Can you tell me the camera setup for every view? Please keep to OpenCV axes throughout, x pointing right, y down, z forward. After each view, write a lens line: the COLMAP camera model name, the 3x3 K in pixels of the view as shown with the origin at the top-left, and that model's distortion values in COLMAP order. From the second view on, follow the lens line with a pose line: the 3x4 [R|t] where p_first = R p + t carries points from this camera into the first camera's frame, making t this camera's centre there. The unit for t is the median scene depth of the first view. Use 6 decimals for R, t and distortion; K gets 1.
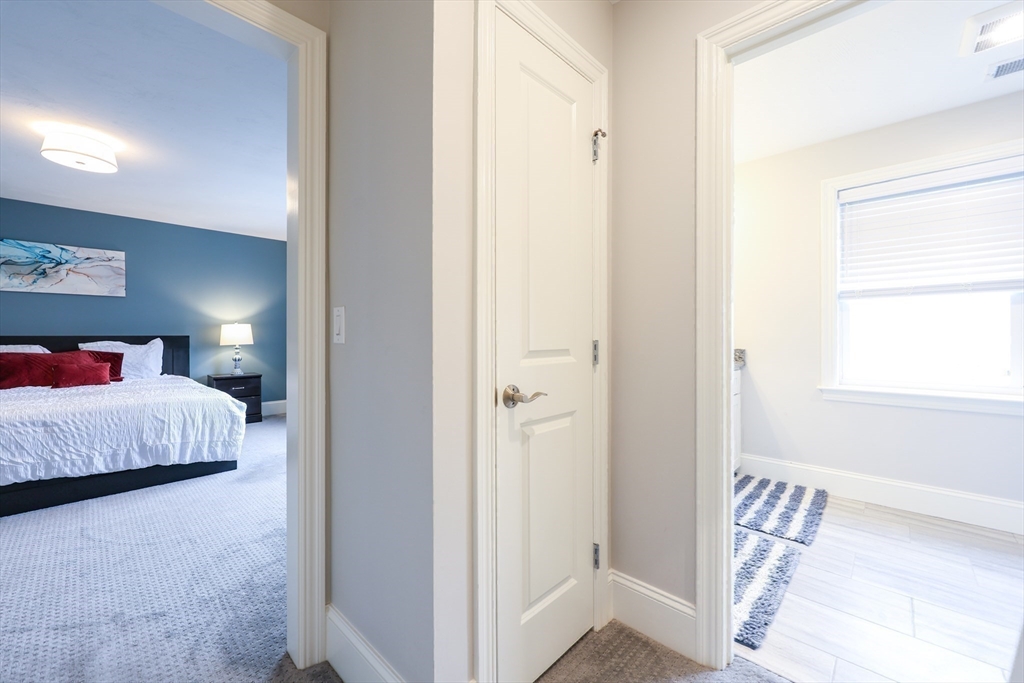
lens RADIAL K [[417.7, 0, 504.5], [0, 417.7, 338.1], [0, 0, 1]] dist [-0.000918, 0.000116]
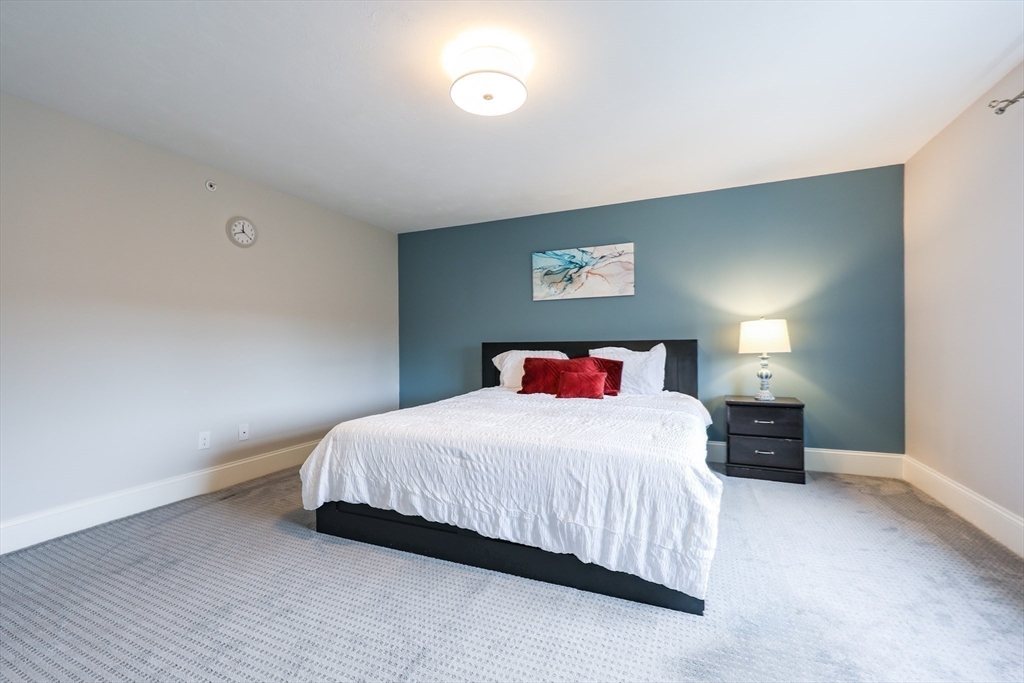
lens RADIAL K [[417.7, 0, 504.2], [0, 417.7, 345.4], [0, 0, 1]] dist [-0.000918, 0.000116]
pose [[0.343176, -0.002358, -0.939268, -0.245474], [0.005366, 0.999985, -0.000549, 0.003600], [0.939256, -0.004852, 0.343183, 0.567898]]
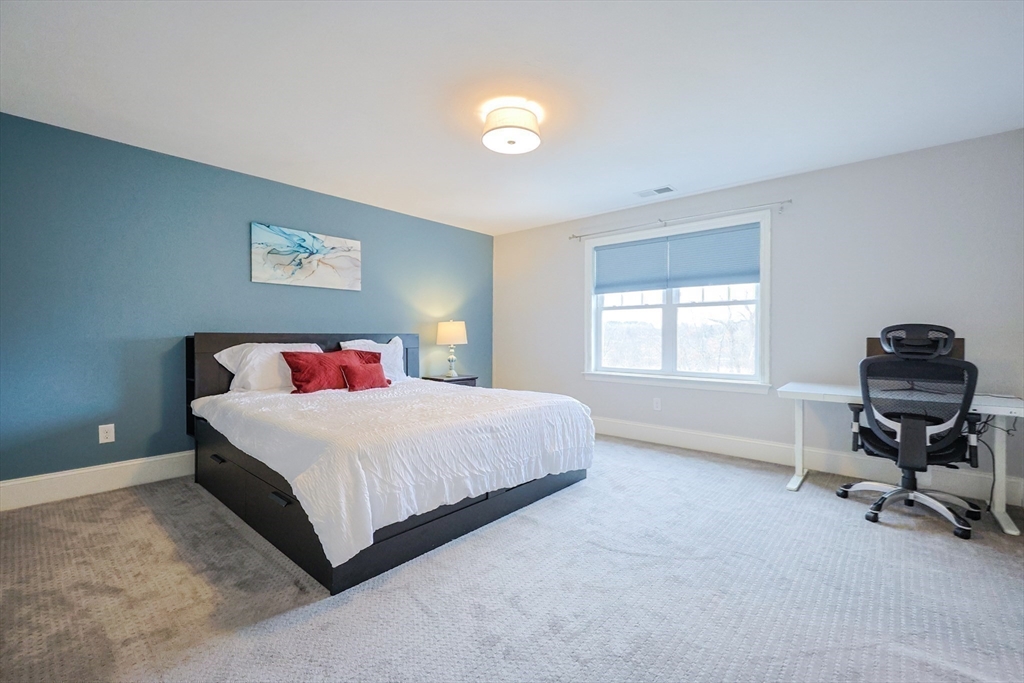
lens RADIAL K [[444.7, 0, 514.4], [0, 444.7, 339.5], [0, 0, 1]] dist [0.001047, -0.000676]
pose [[0.998966, 0.002420, 0.045394, -0.767721], [-0.002478, 0.999996, 0.001210, 0.005988], [-0.045391, -0.001322, 0.998968, 0.021695]]
